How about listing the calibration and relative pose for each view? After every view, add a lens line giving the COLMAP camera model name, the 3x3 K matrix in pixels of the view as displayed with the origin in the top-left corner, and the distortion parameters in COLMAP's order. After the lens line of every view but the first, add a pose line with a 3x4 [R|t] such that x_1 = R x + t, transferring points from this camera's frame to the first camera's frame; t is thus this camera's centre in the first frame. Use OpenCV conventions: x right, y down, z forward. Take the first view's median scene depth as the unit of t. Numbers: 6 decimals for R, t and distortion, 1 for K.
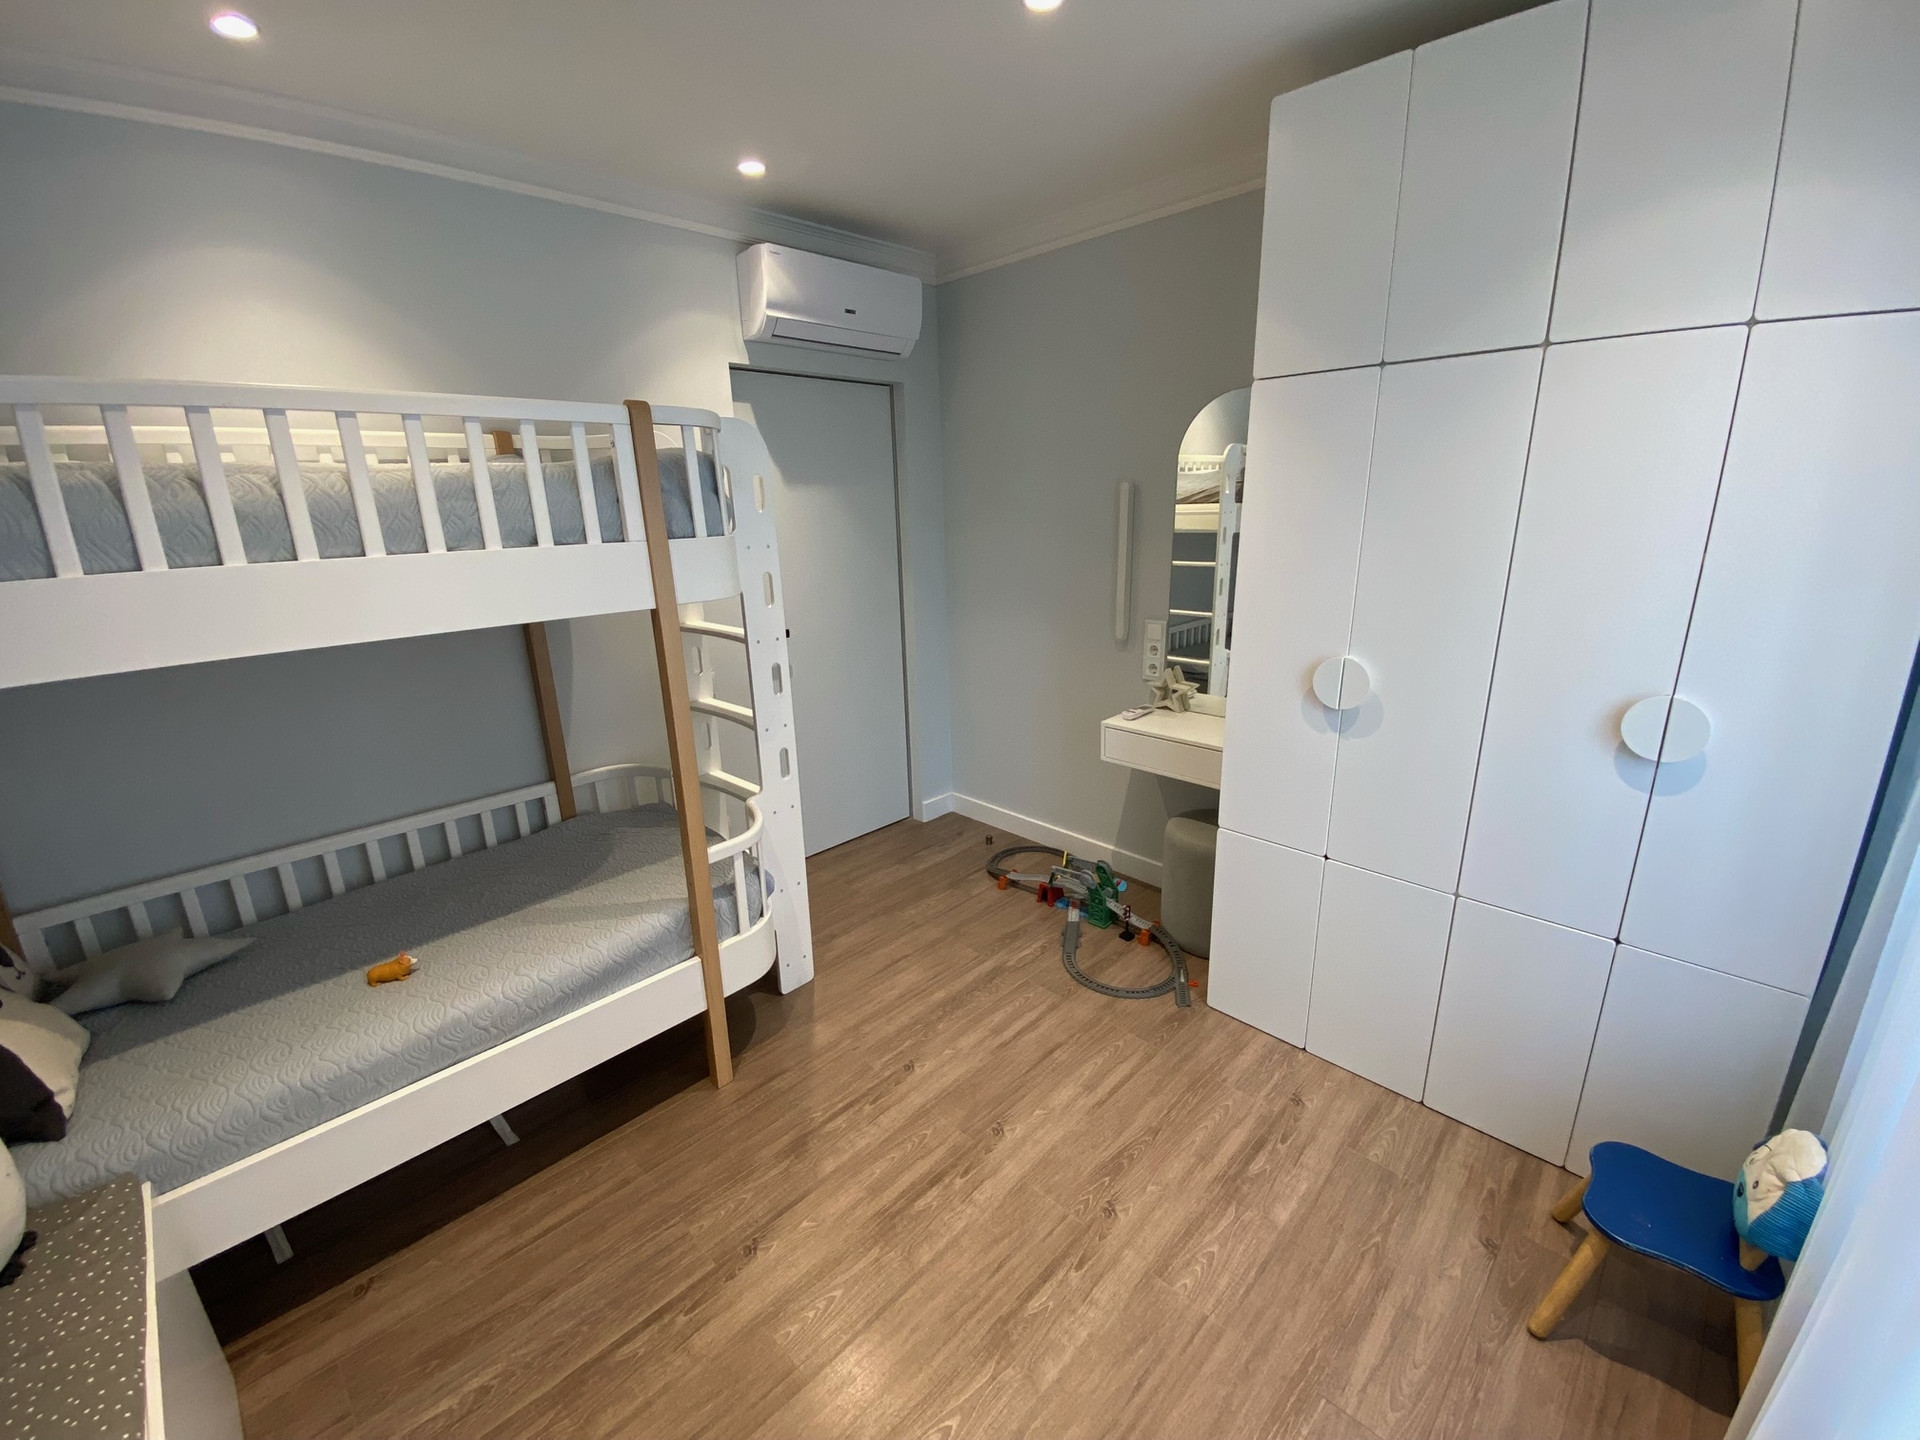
lens RADIAL K [[788.6, 0, 954.8], [0, 788.6, 715.7], [0, 0, 1]] dist [0.042353, -0.029366]
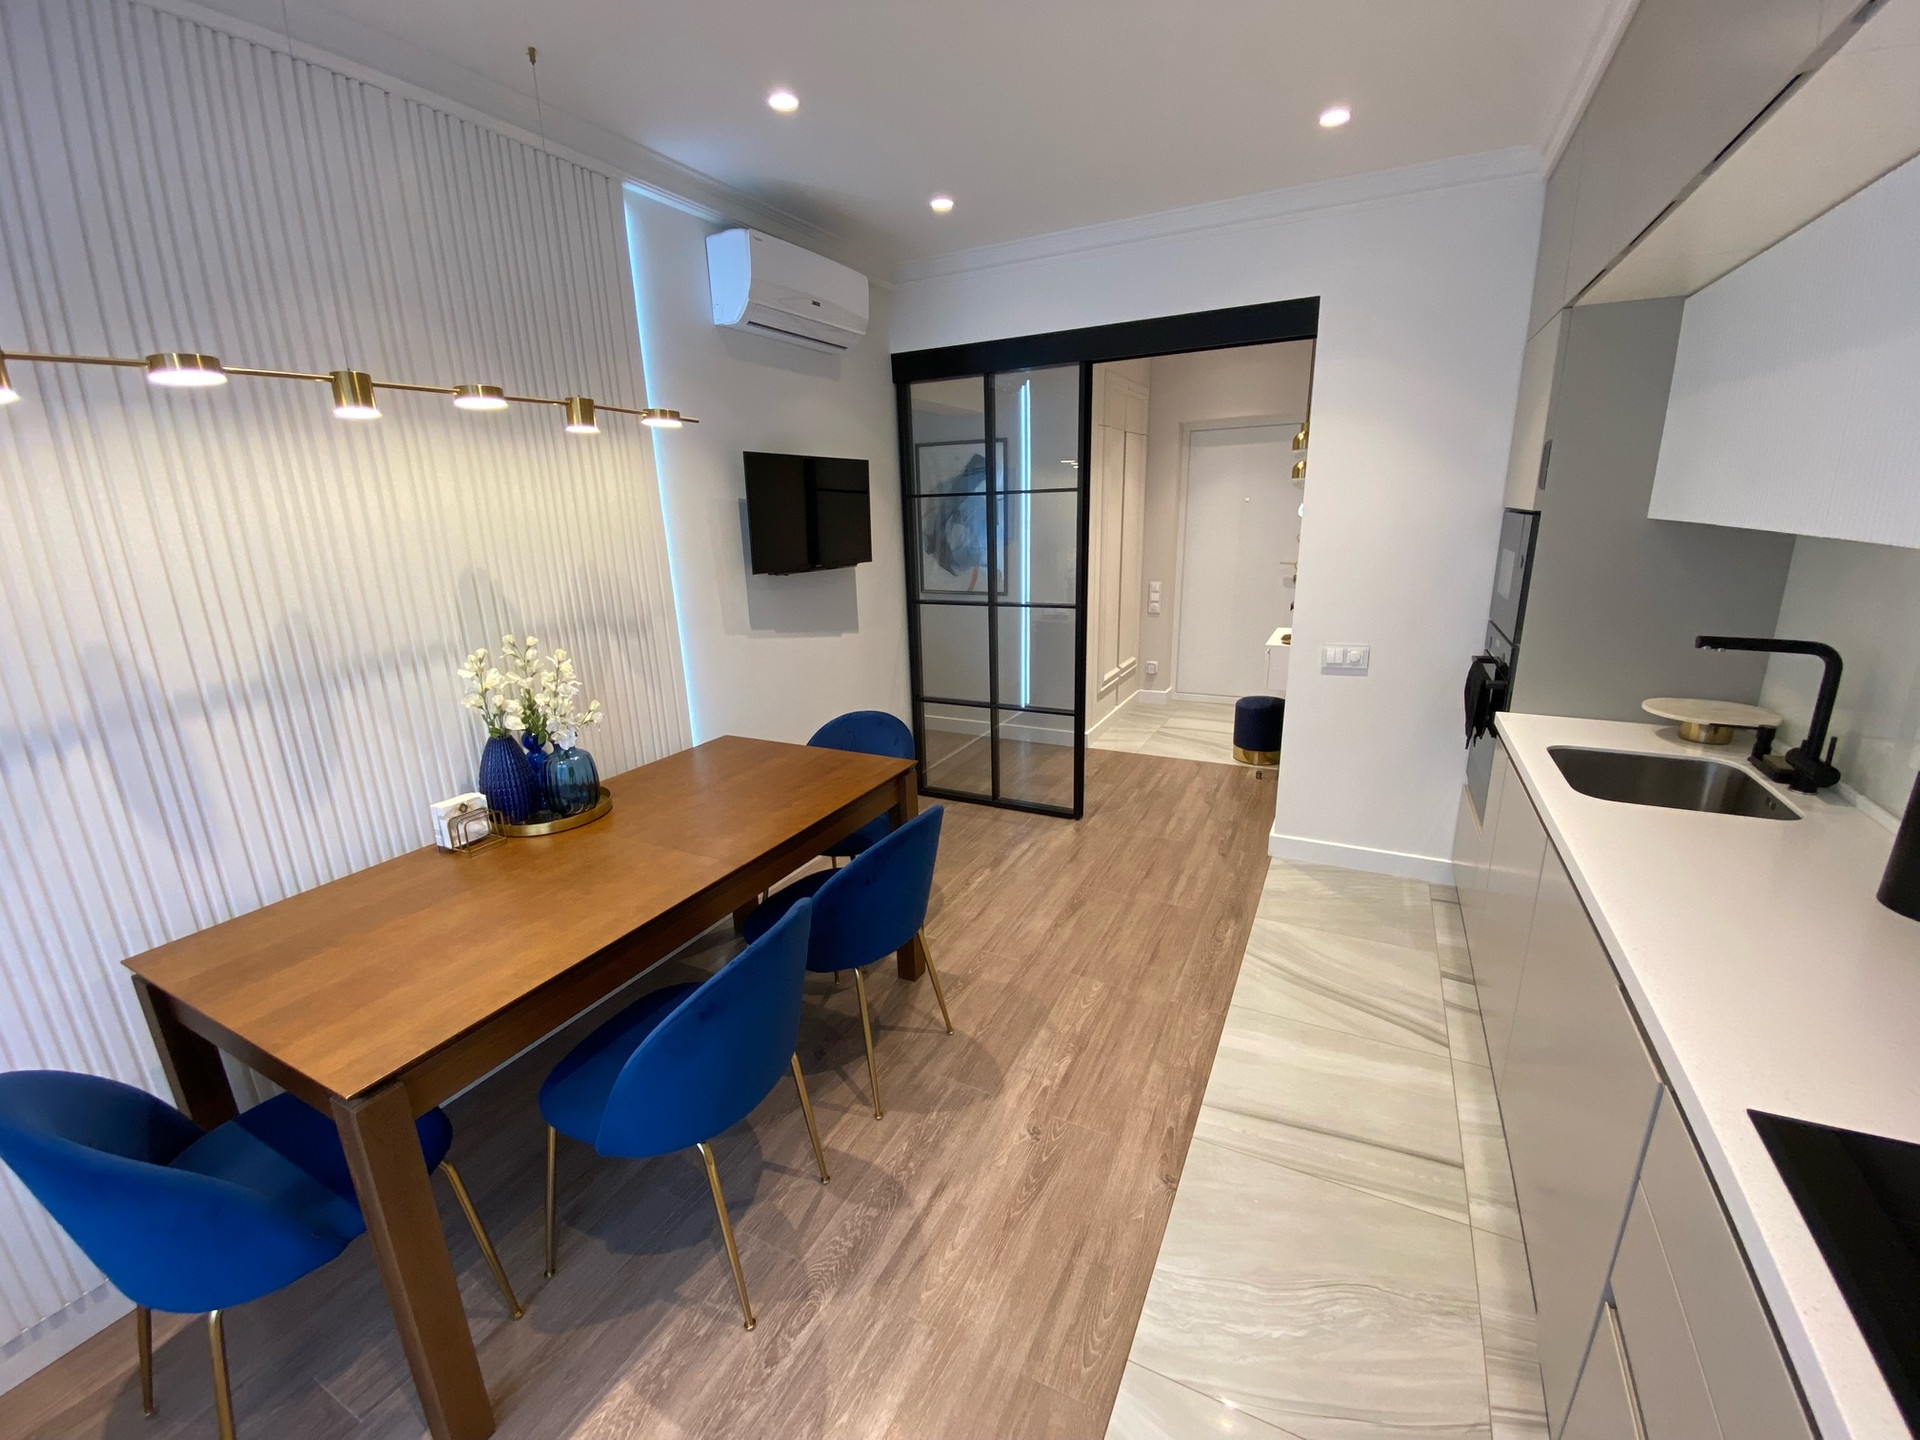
lens RADIAL K [[788.6, 0, 954.8], [0, 788.6, 715.7], [0, 0, 1]] dist [0.042353, -0.029366]
pose [[-0.952357, 0.126359, -0.277579, 0.477419], [-0.031278, 0.864871, 0.501018, -0.402067], [0.303378, 0.485830, -0.819714, 1.413202]]
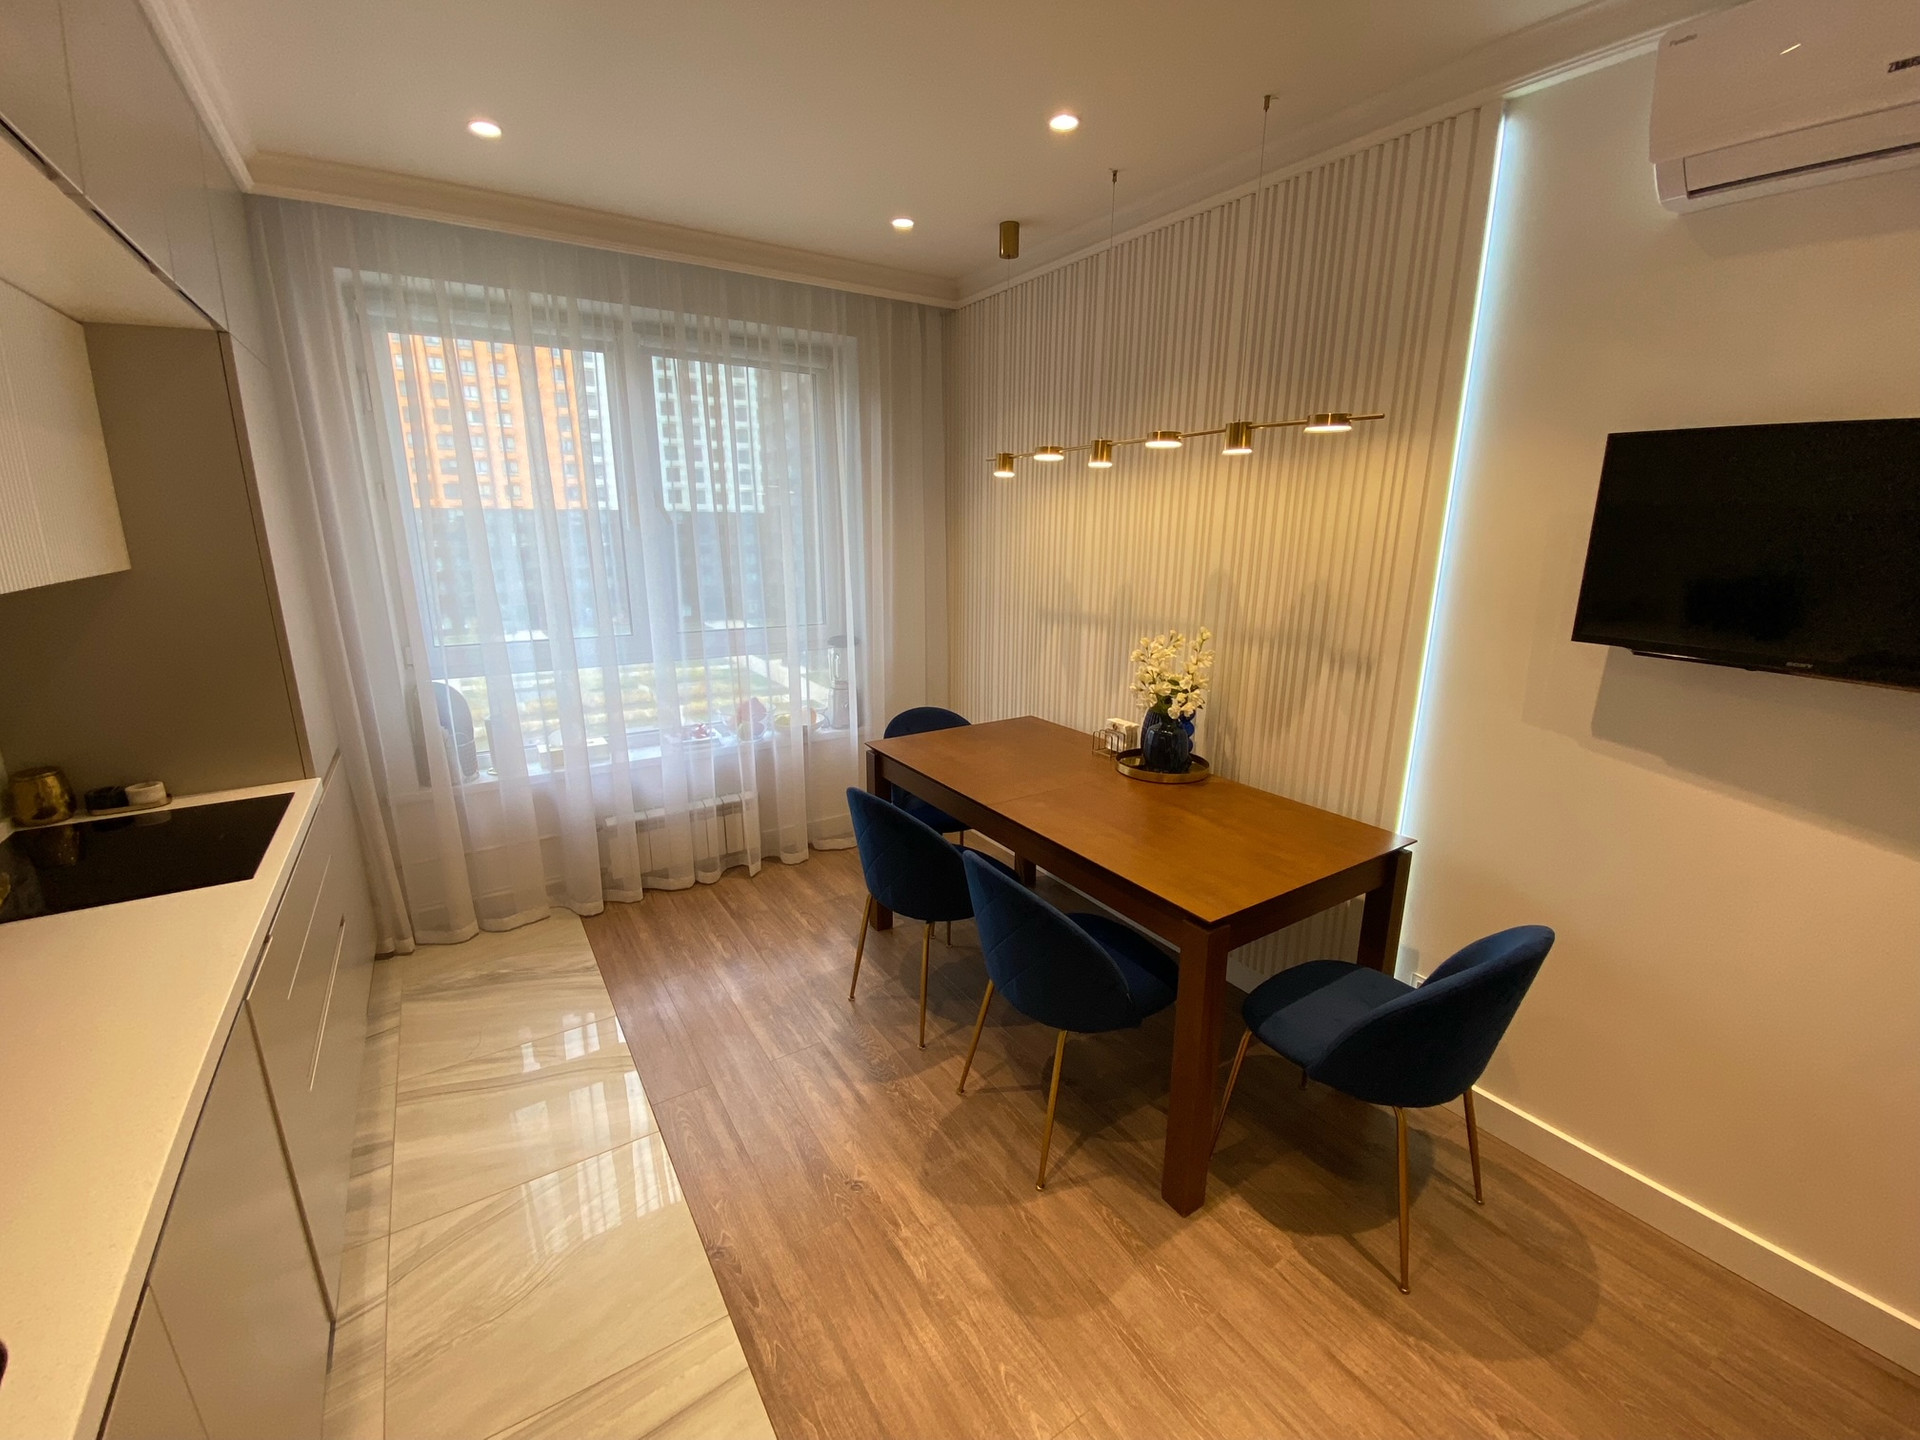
lens RADIAL K [[788.6, 0, 954.8], [0, 788.6, 715.7], [0, 0, 1]] dist [0.042353, -0.029366]
pose [[0.216571, -0.208911, 0.953652, -0.598307], [0.251736, 0.955753, 0.152203, -0.109439], [-0.943253, 0.207105, 0.259579, 0.402710]]
